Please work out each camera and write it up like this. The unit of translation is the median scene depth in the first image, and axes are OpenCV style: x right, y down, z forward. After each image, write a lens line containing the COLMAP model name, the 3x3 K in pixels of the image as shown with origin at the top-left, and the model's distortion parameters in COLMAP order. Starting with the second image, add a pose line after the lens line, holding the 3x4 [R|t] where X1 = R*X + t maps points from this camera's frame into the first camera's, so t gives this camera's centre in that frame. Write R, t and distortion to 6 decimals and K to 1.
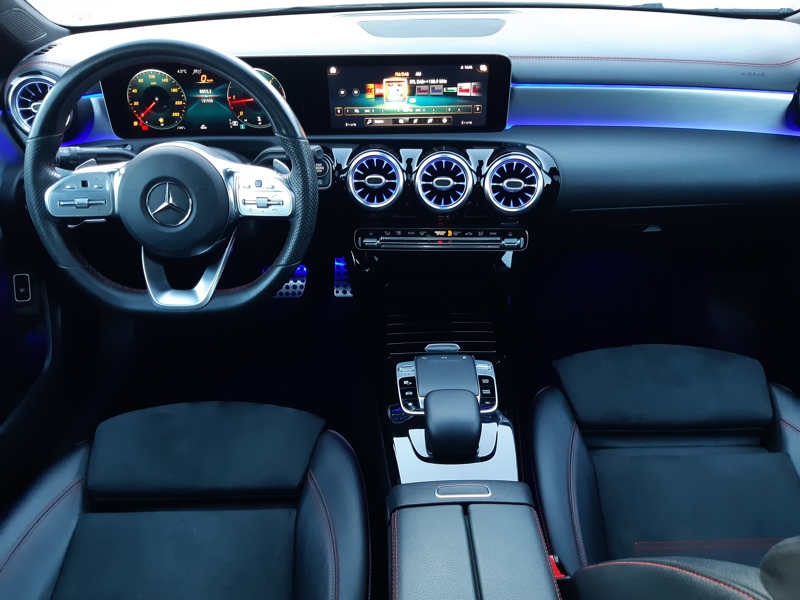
lens RADIAL K [[600.8, 0, 400.0], [0, 600.8, 300.0], [0, 0, 1]] dist [0.070716, -0.091937]
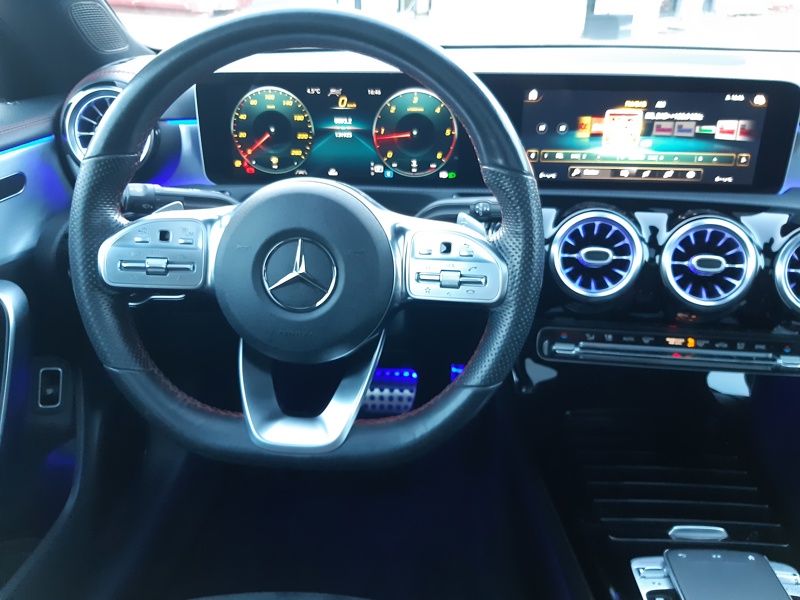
lens RADIAL K [[599.2, 0, 400.7], [0, 599.2, 310.0], [0, 0, 1]] dist [0.071975, -0.127935]
pose [[0.997193, 0.050210, -0.055550, -0.208061], [-0.057547, 0.988544, -0.139530, -0.039443], [0.047908, 0.142335, 0.988658, 0.359441]]
